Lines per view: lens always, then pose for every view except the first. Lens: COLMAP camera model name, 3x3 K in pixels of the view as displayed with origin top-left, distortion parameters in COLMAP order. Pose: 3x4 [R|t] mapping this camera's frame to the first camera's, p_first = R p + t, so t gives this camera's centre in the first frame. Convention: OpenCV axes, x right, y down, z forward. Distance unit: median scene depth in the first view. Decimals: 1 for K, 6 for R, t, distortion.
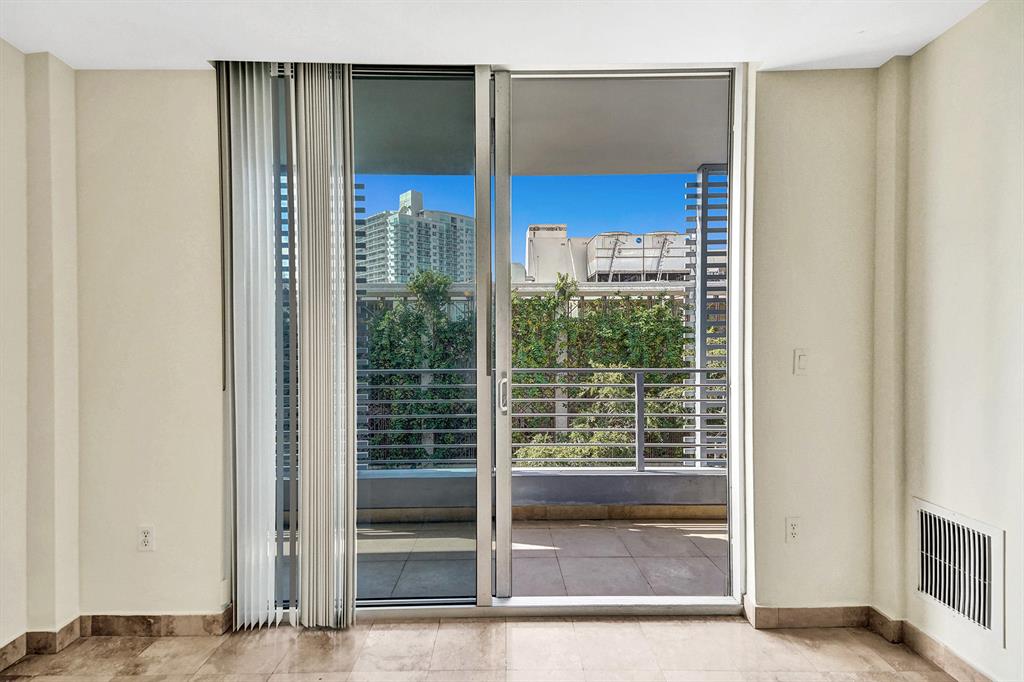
lens RADIAL K [[469.2, 0, 510.8], [0, 469.2, 333.2], [0, 0, 1]] dist [-0.012028, 0.003520]
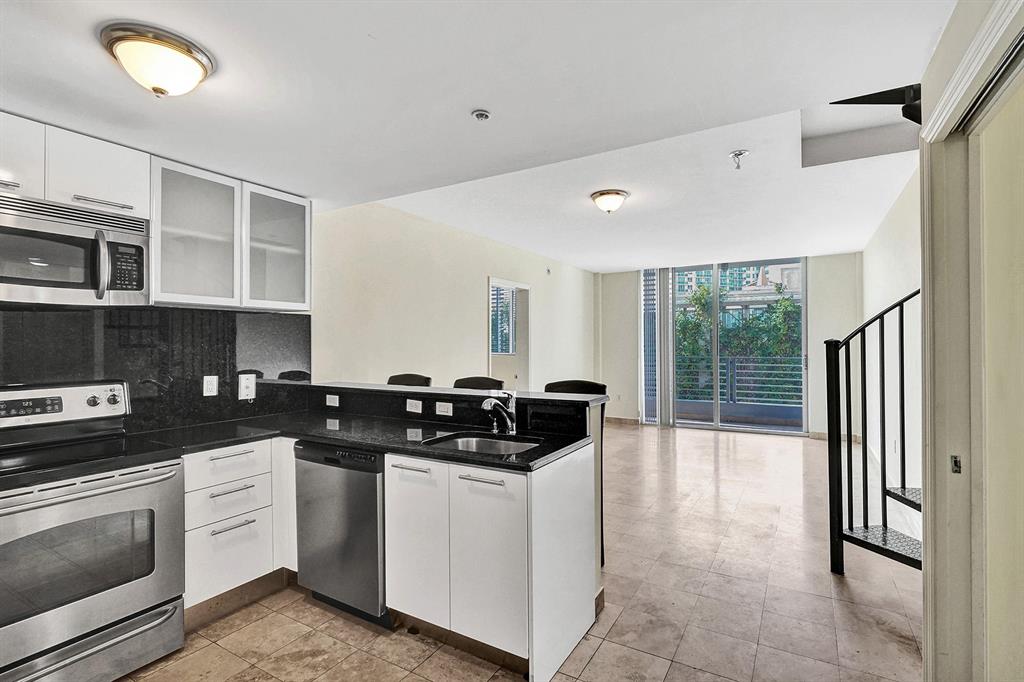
lens RADIAL K [[482.4, 0, 519.8], [0, 482.4, 344.2], [0, 0, 1]] dist [-0.014019, 0.001291]
pose [[0.853472, 0.000924, -0.521137, 0.056248], [0.006816, 0.999893, 0.012937, -0.003906], [0.521093, -0.014594, 0.853375, -0.271935]]
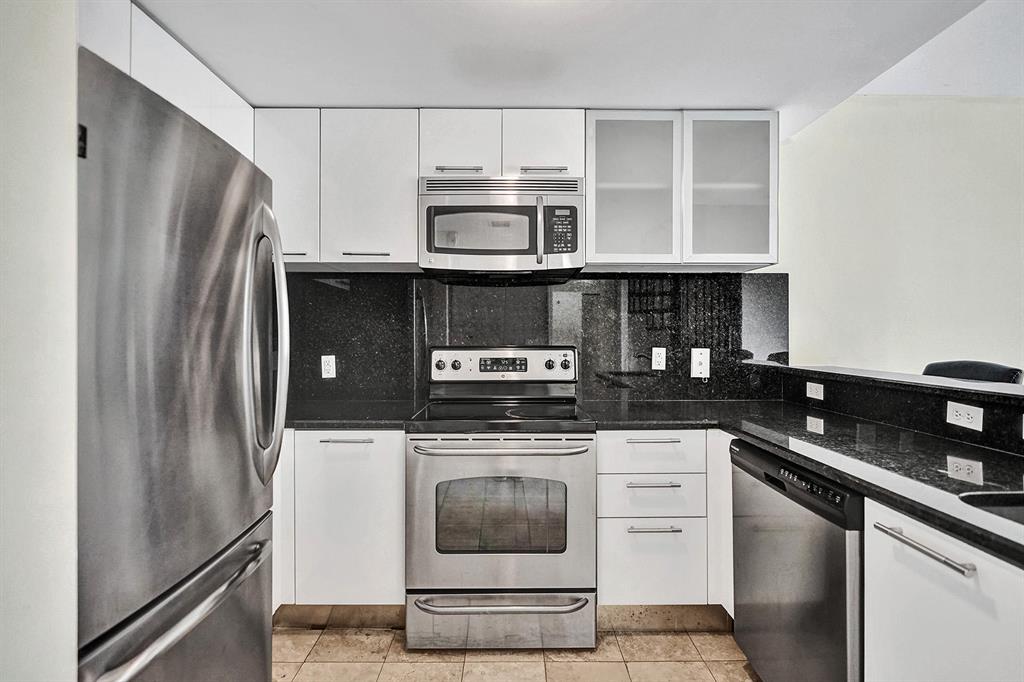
lens RADIAL K [[469.2, 0, 512.1], [0, 469.2, 334.5], [0, 0, 1]] dist [-0.012028, 0.003520]
pose [[-0.022234, 0.001863, -0.999751, 0.030125], [0.010742, 0.999941, 0.001625, 0.002226], [0.999695, -0.010704, -0.022253, -0.236658]]
